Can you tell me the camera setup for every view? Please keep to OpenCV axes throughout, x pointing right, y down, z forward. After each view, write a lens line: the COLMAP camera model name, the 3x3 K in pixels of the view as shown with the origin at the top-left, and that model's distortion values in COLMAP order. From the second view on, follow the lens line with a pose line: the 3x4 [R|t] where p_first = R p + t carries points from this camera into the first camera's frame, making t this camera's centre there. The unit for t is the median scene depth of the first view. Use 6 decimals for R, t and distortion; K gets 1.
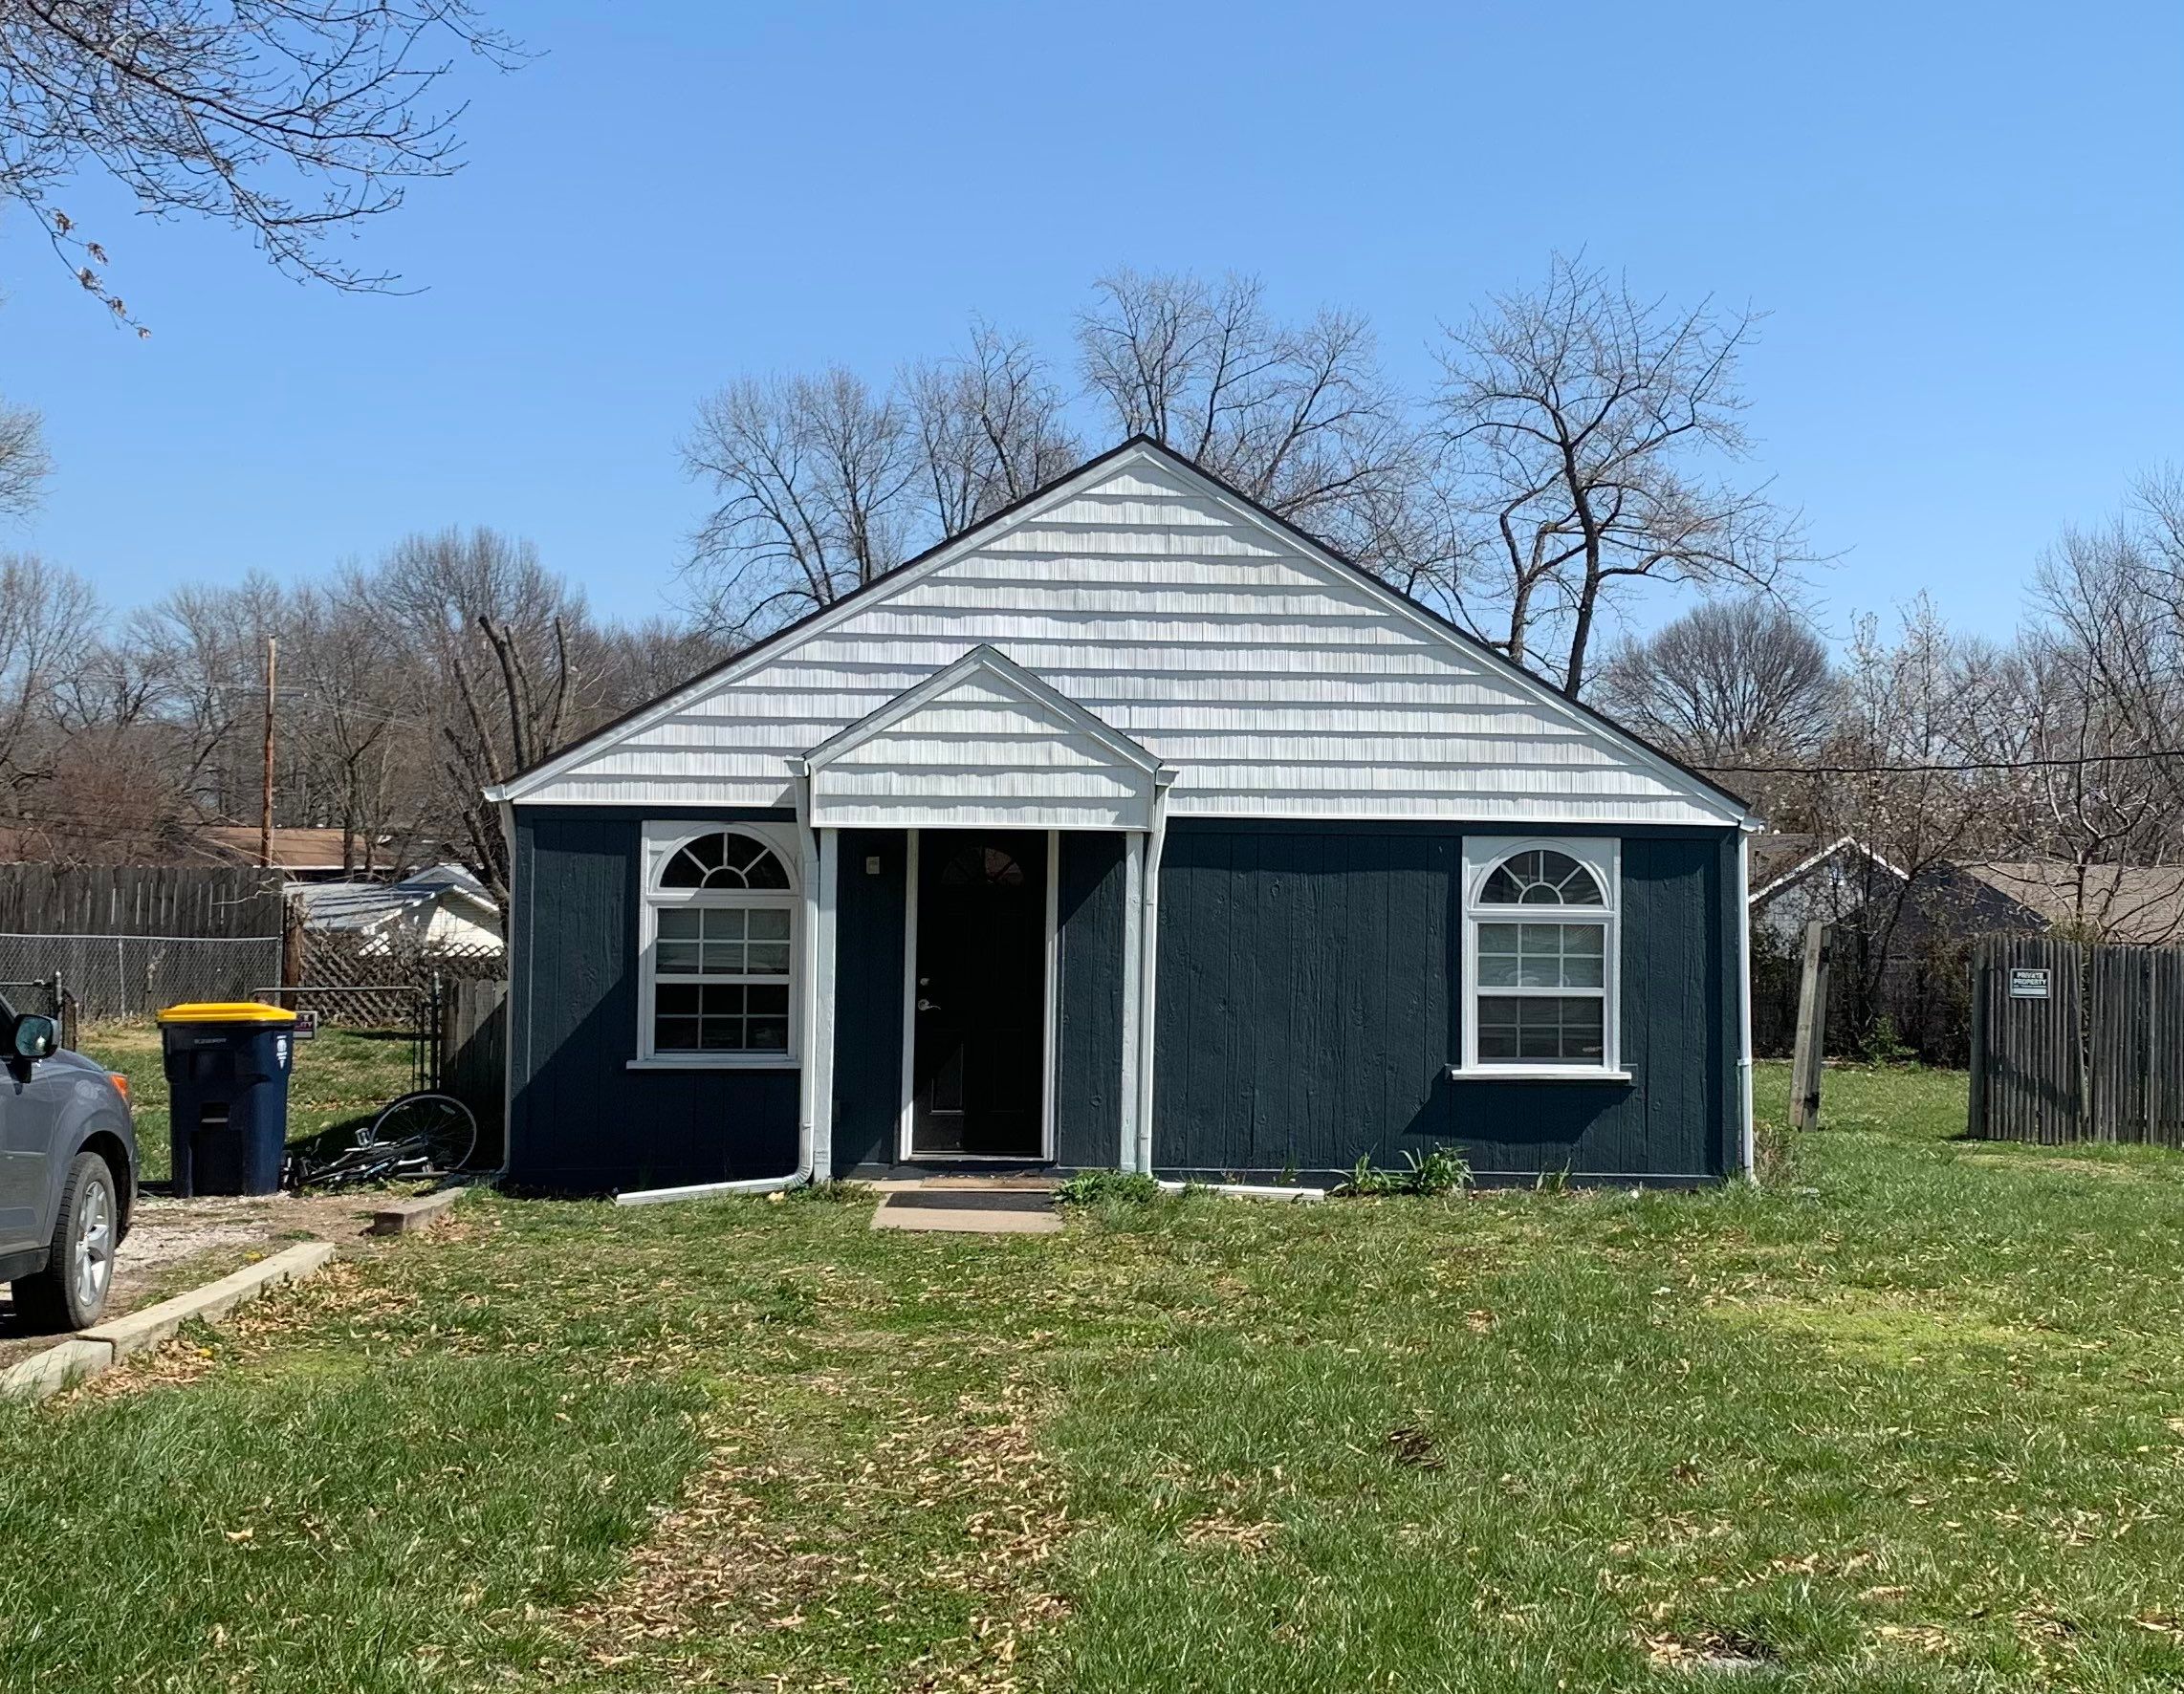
lens RADIAL K [[2996.0, 0, 1253.7], [0, 2996.0, 738.8], [0, 0, 1]] dist [0.093163, 0.000000]
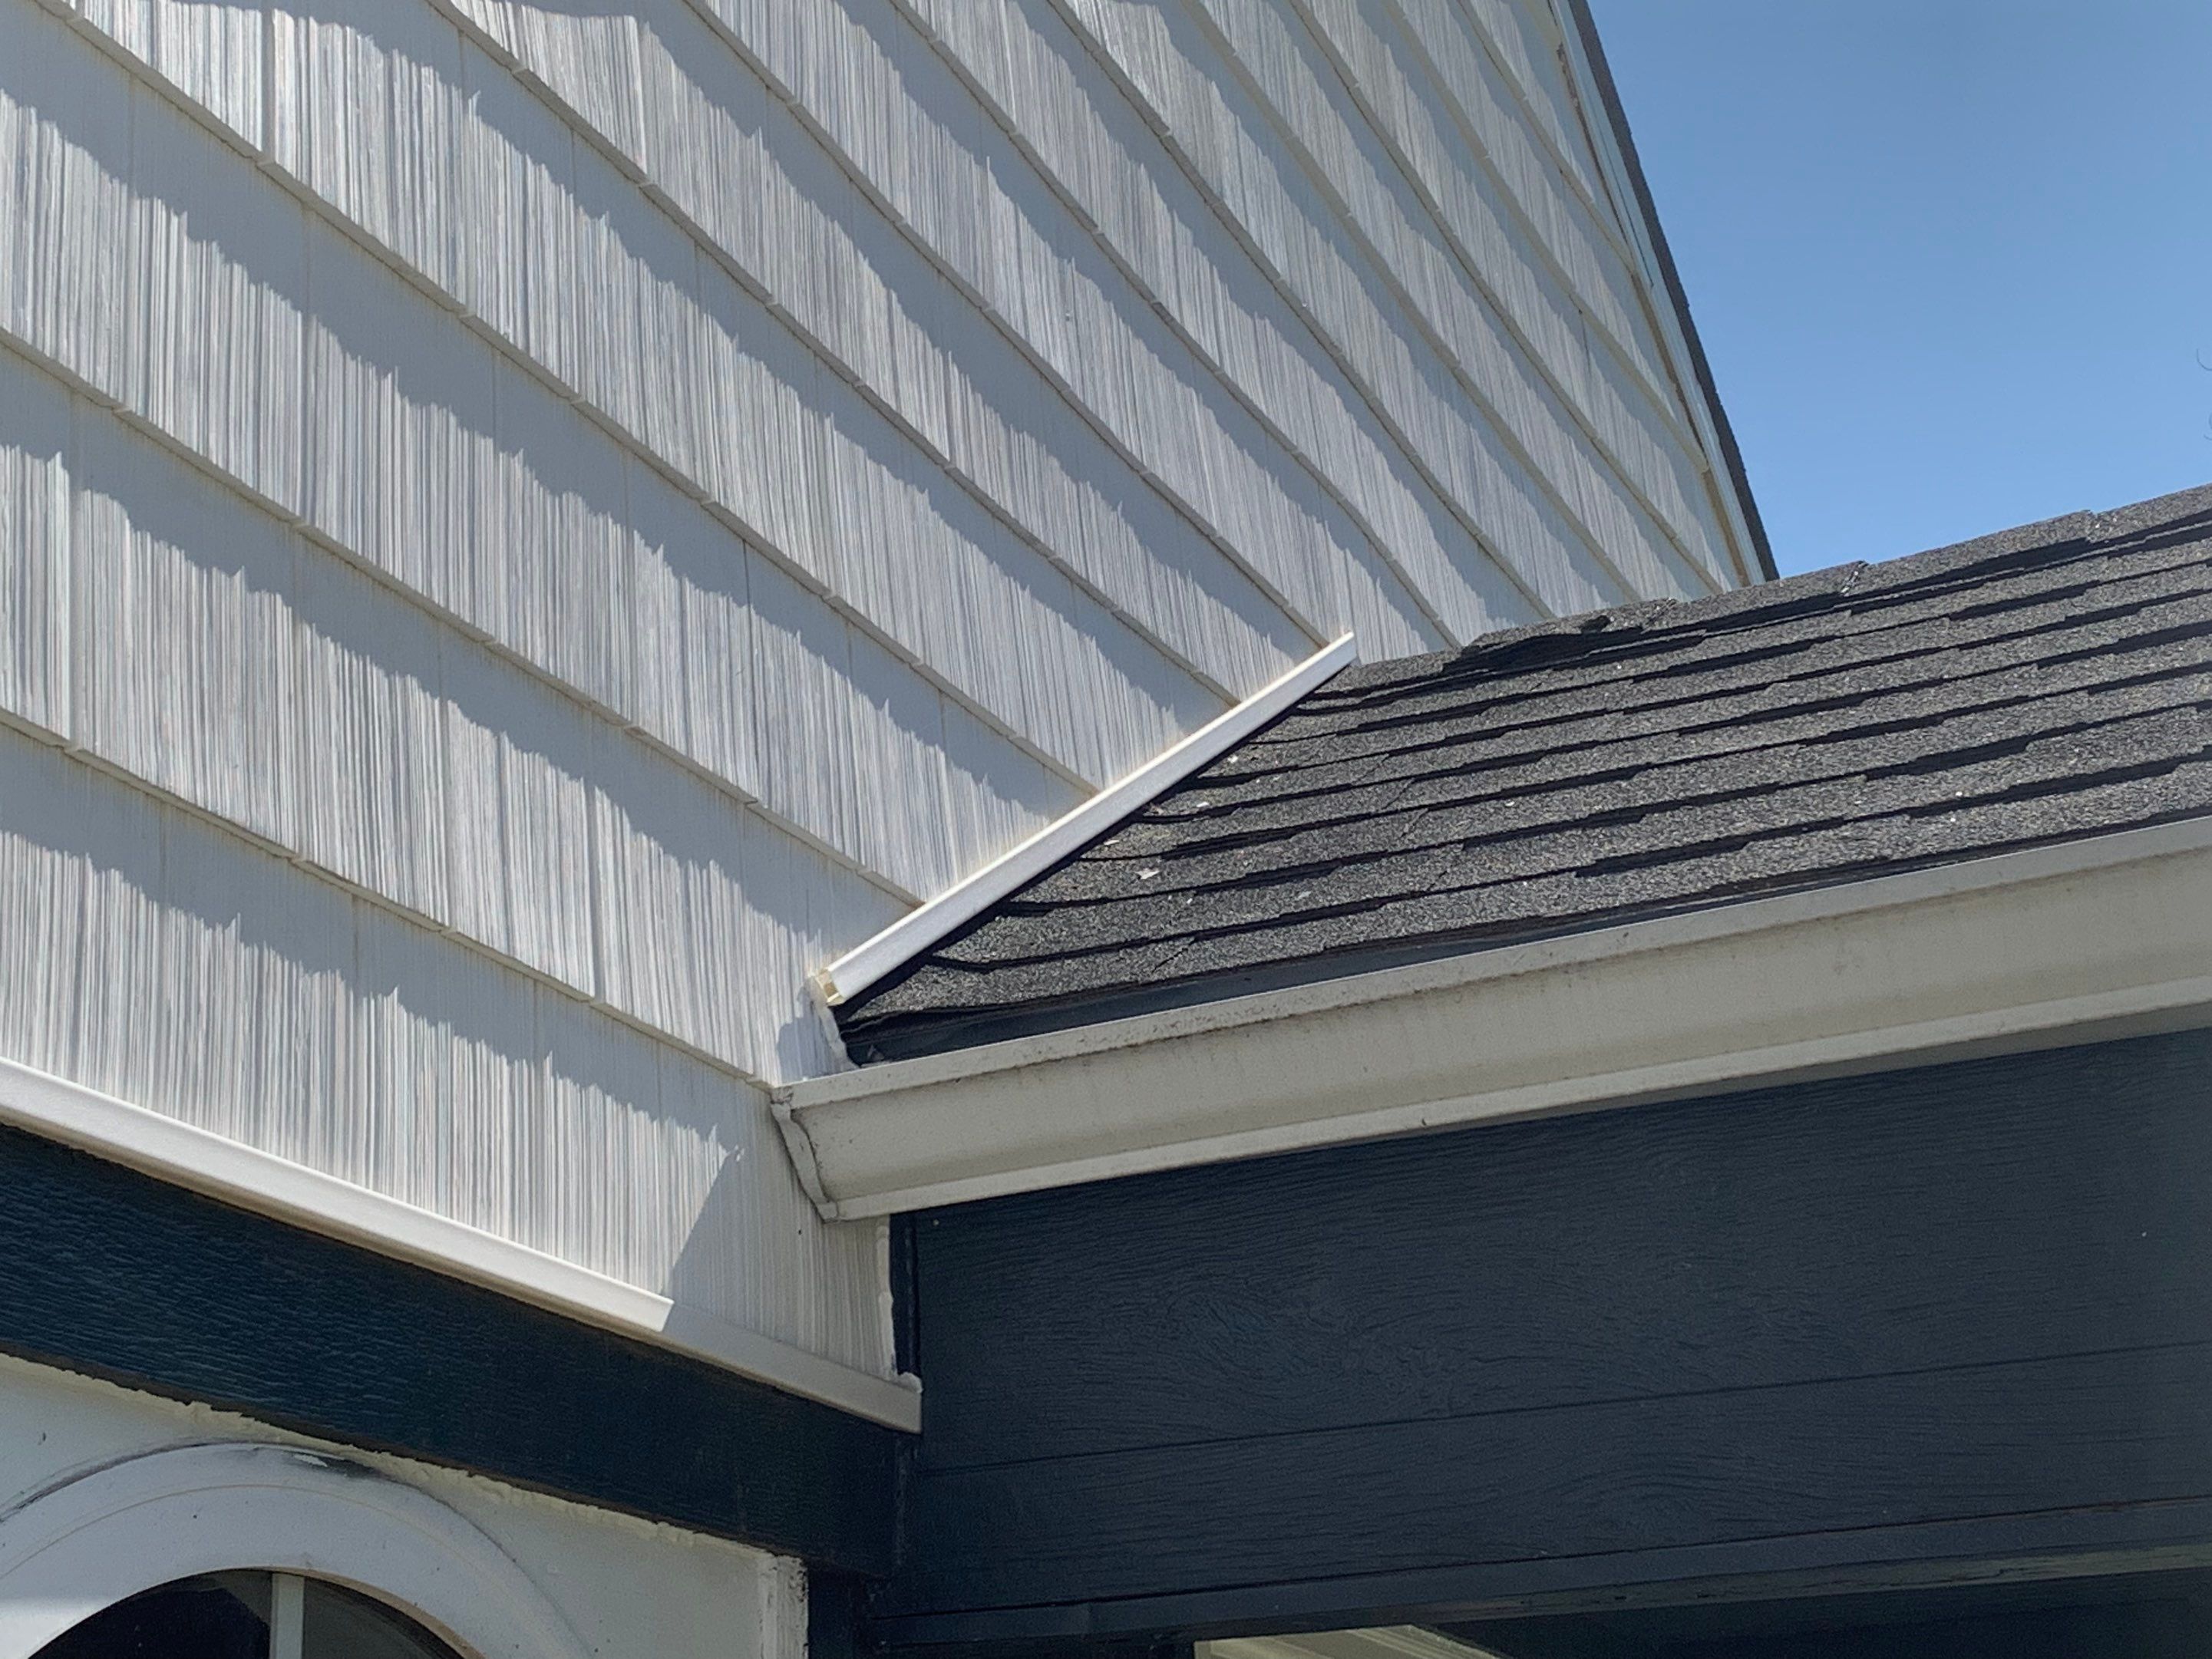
lens RADIAL K [[3542.1, 0, 1056.2], [0, 3542.1, 845.7], [0, 0, 1]] dist [0.120893, 0.000000]
pose [[0.487363, 0.265923, 0.831723, -0.247153], [-0.009848, 0.954113, -0.299284, 0.040284], [-0.873144, 0.137669, 0.467618, 0.922170]]
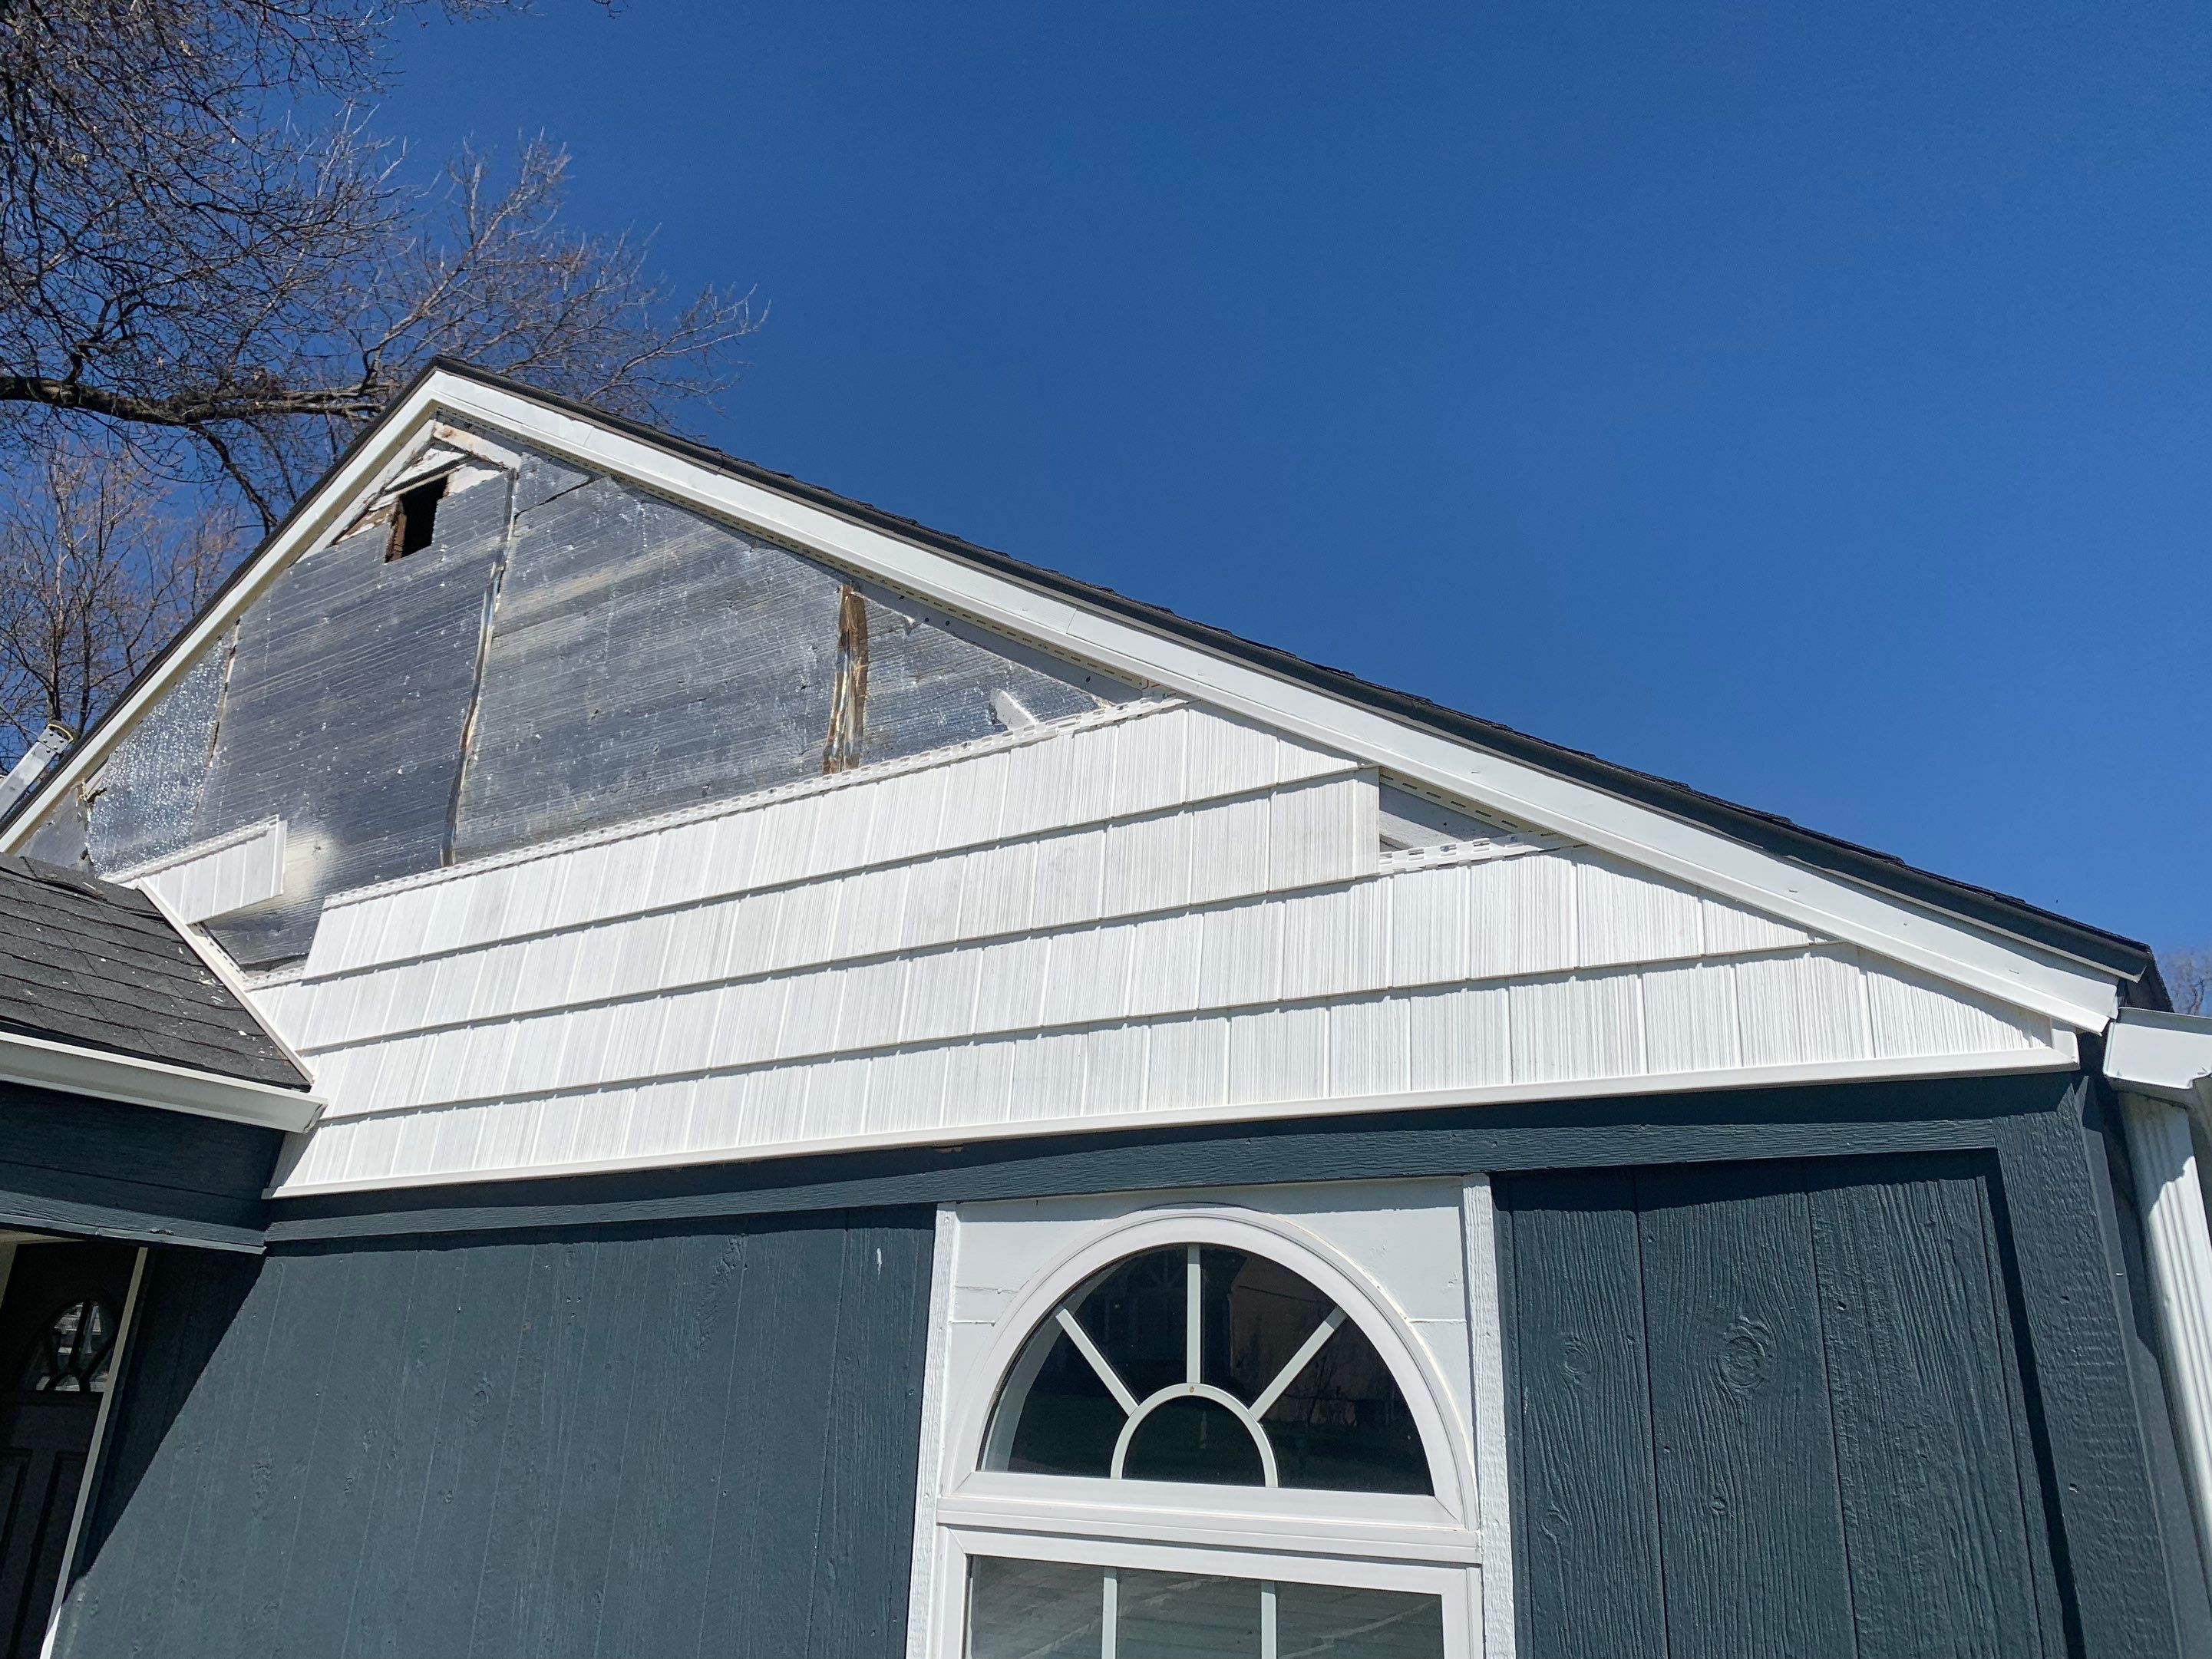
lens RADIAL K [[1688.7, 0, 1082.5], [0, 1688.7, 788.7], [0, 0, 1]] dist [0.028796, -0.022988]
pose [[0.778528, -0.210101, -0.591398, 0.180709], [0.001260, 0.942824, -0.333290, 0.048466], [0.627609, 0.258731, 0.734279, 0.889665]]
